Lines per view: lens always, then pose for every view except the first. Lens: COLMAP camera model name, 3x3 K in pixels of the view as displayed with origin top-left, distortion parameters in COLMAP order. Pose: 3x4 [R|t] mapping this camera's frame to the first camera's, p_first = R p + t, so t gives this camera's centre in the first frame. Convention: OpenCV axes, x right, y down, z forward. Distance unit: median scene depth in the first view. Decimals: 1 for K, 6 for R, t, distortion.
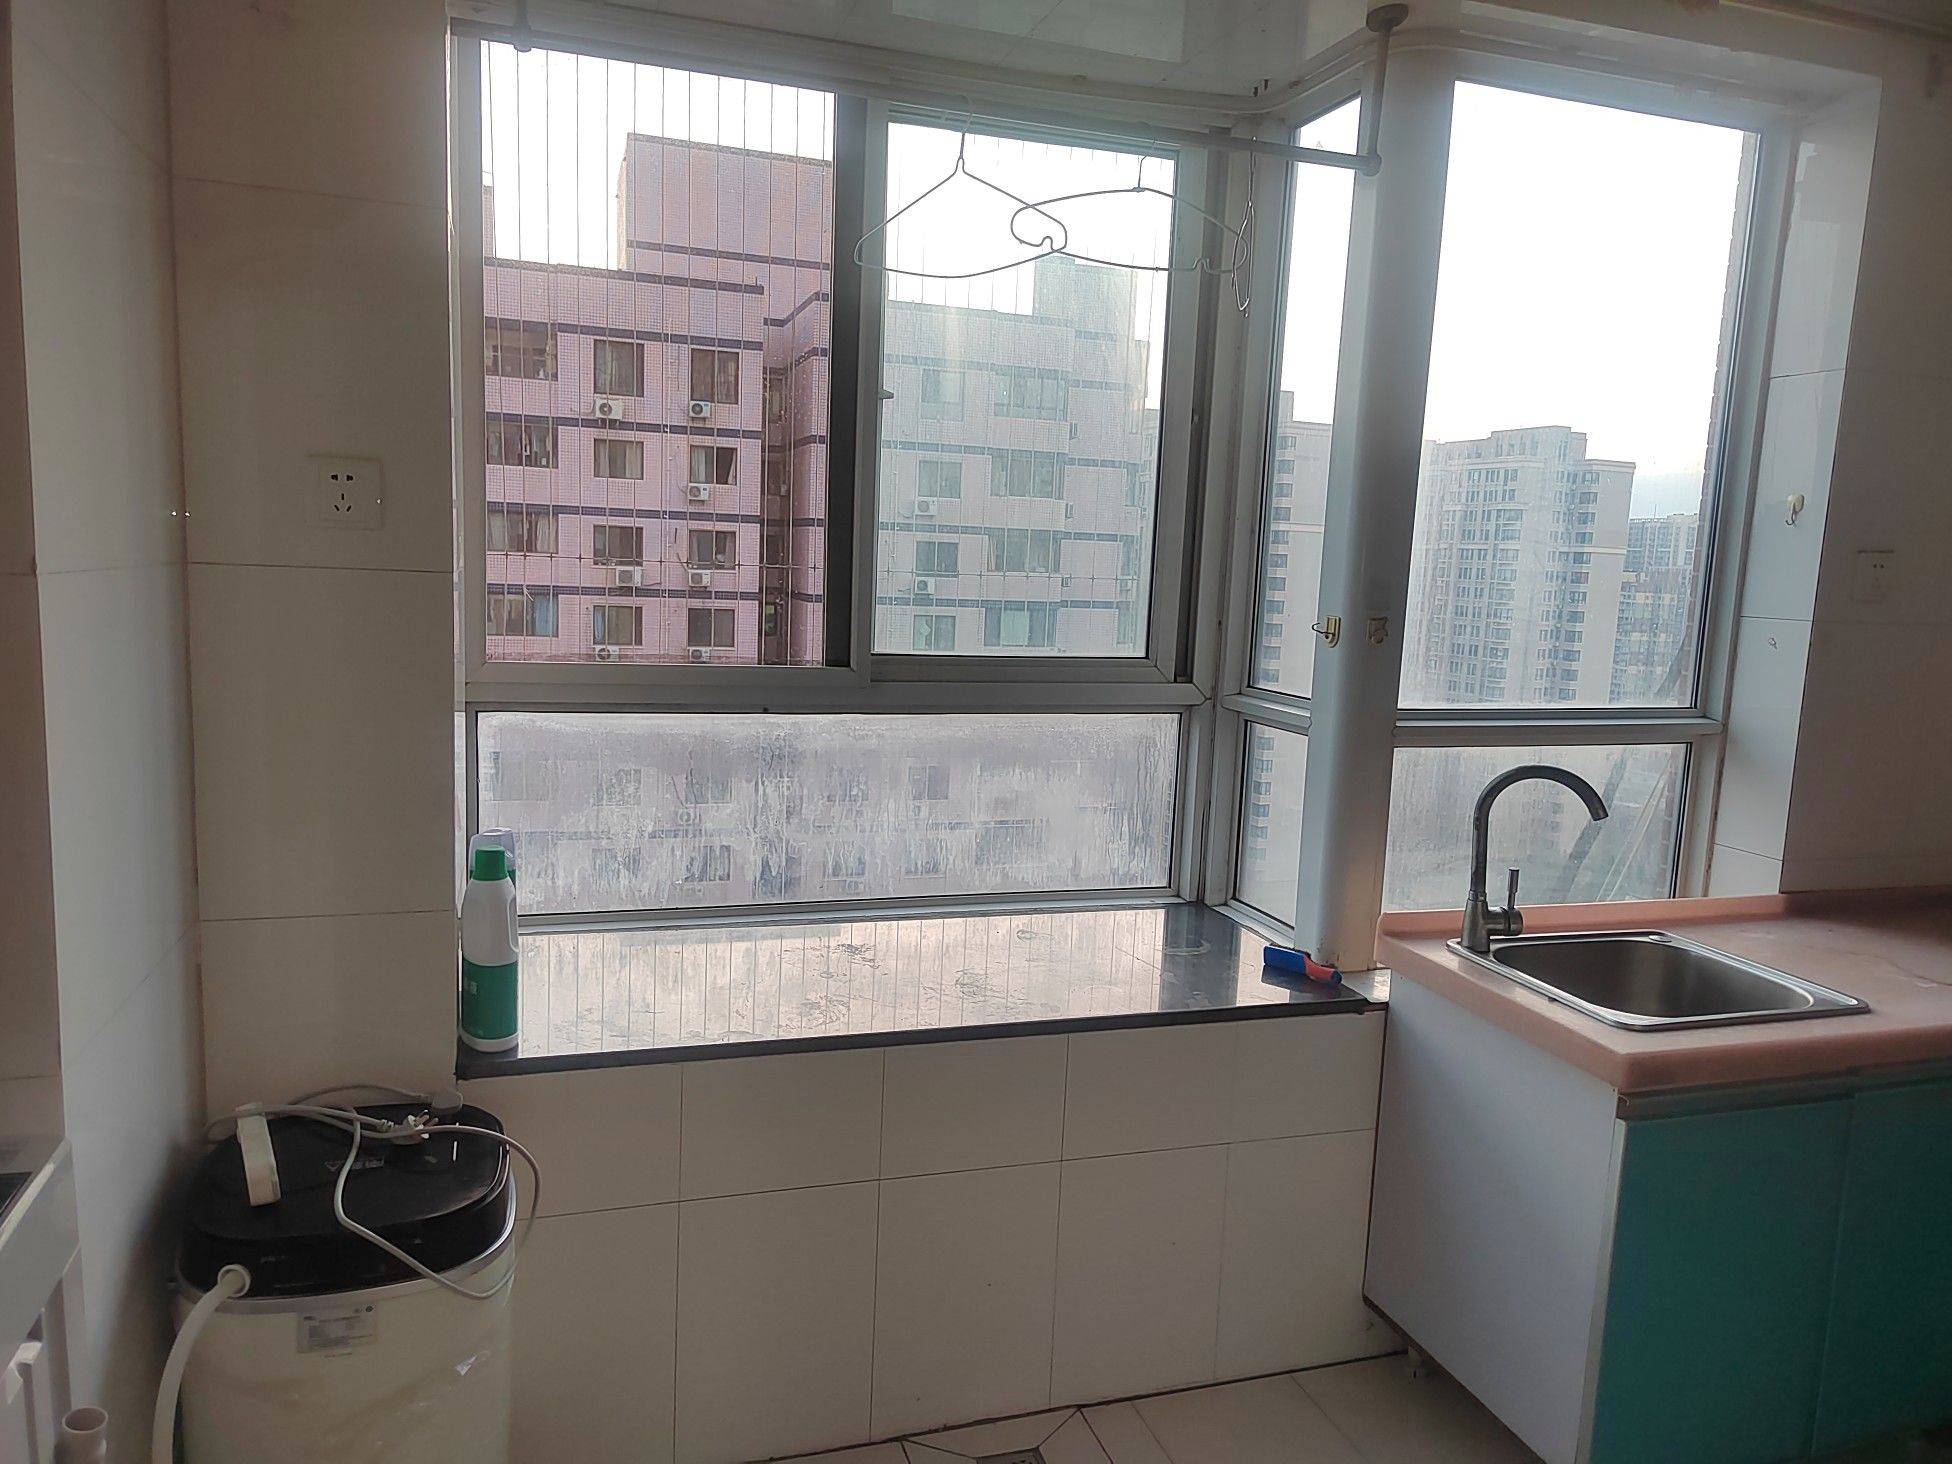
lens RADIAL K [[1329.6, 0, 973.2], [0, 1329.6, 728.9], [0, 0, 1]] dist [0.057241, -0.047198]
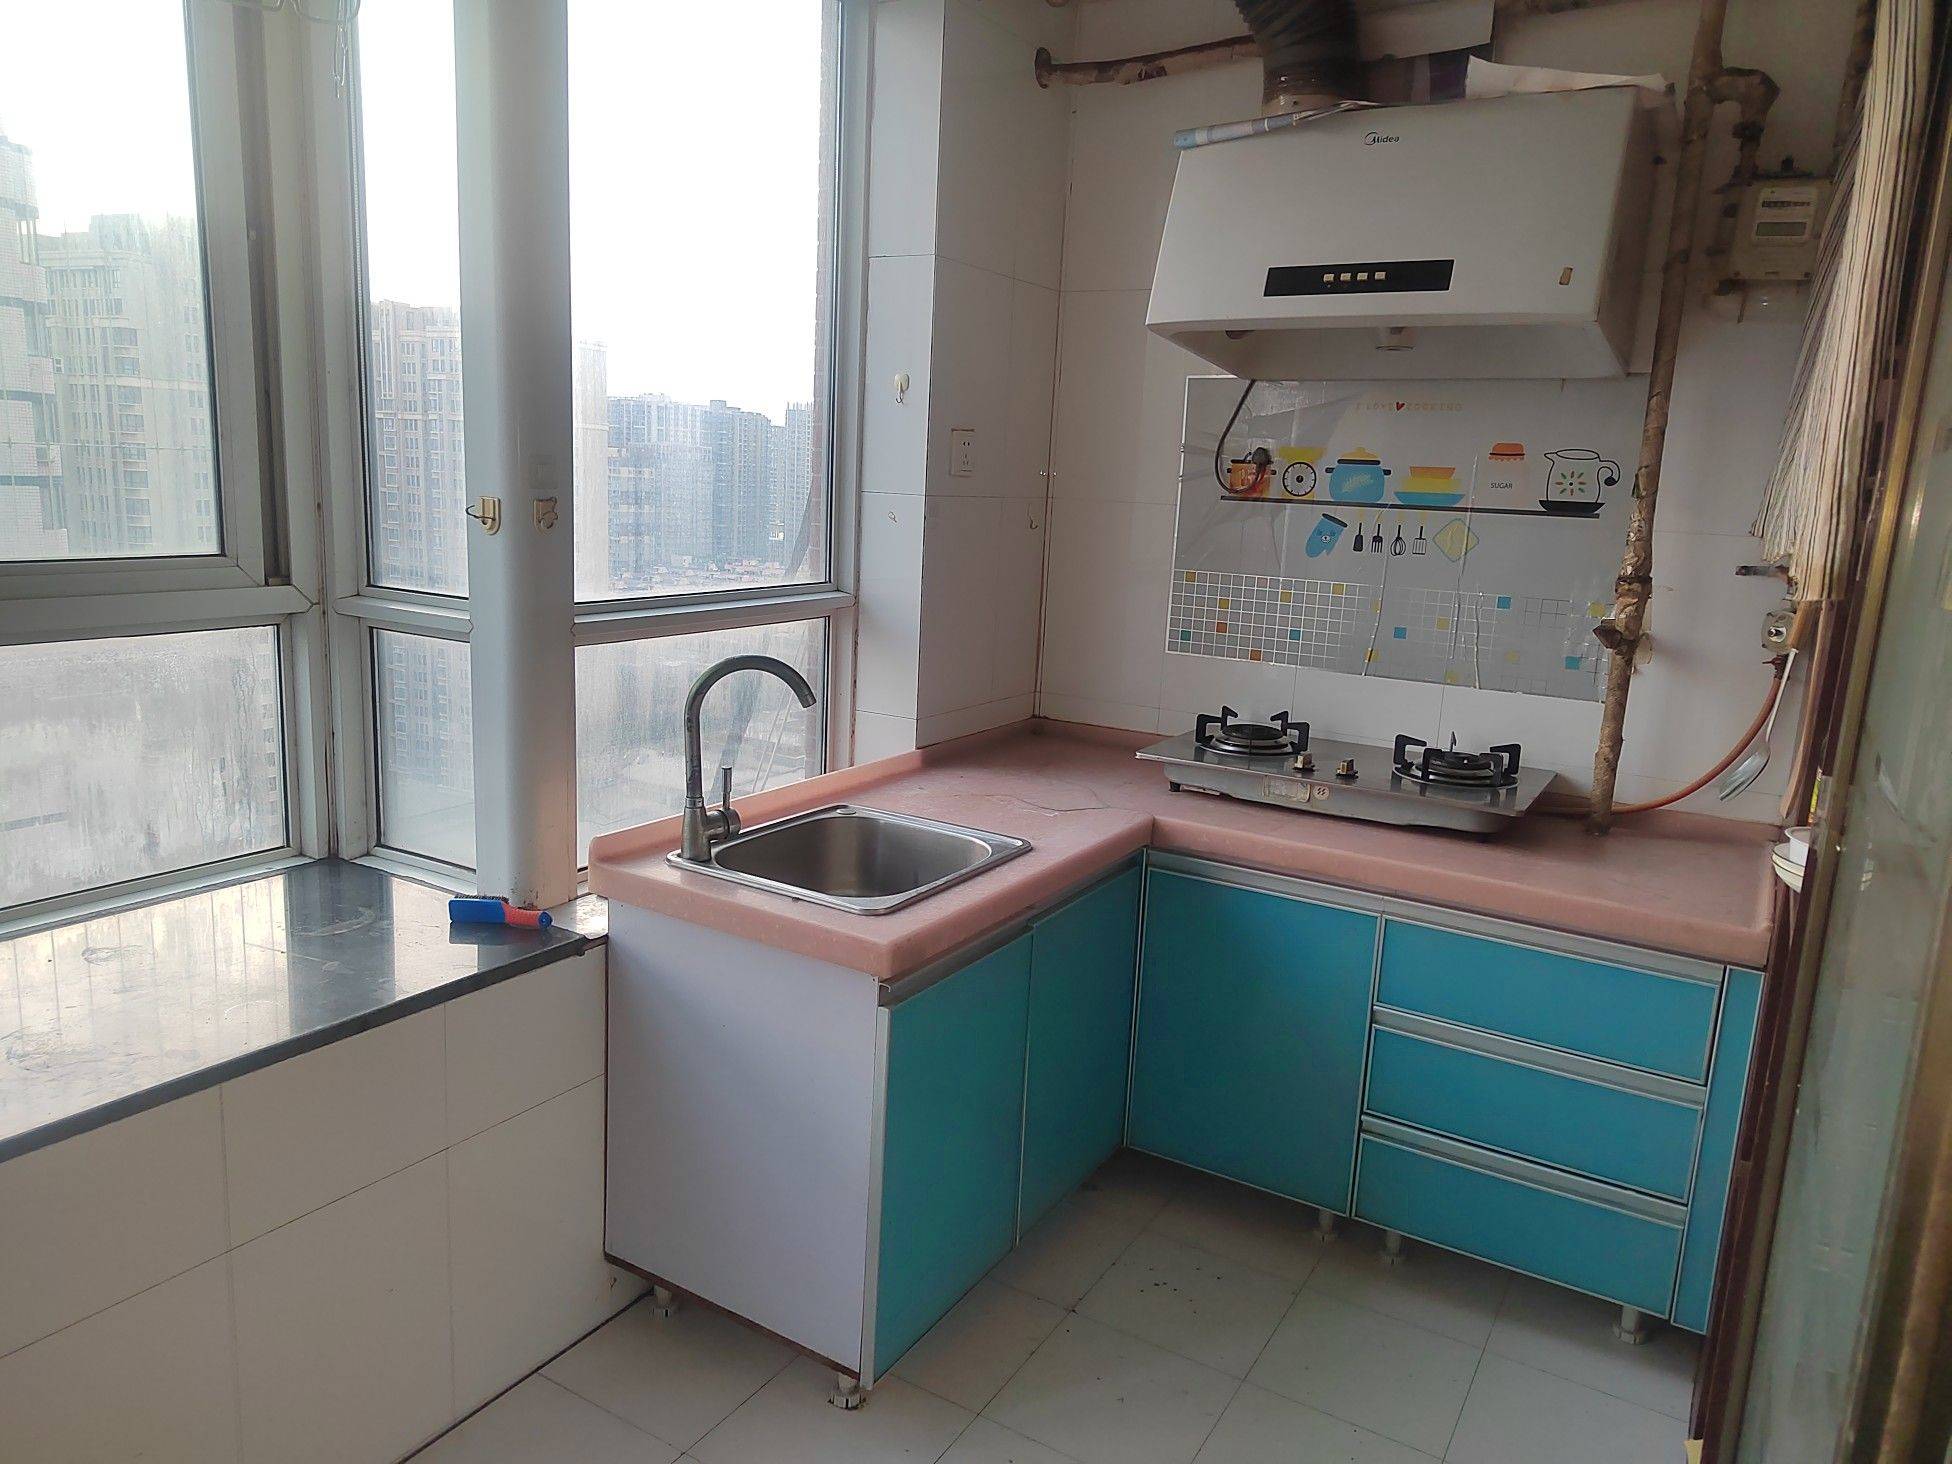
lens RADIAL K [[1329.6, 0, 973.2], [0, 1329.6, 728.9], [0, 0, 1]] dist [0.057241, -0.047198]
pose [[0.759968, -0.128963, 0.637038, -0.051380], [0.070013, 0.990658, 0.117026, -0.017567], [-0.646179, -0.044335, 0.761897, 0.160375]]
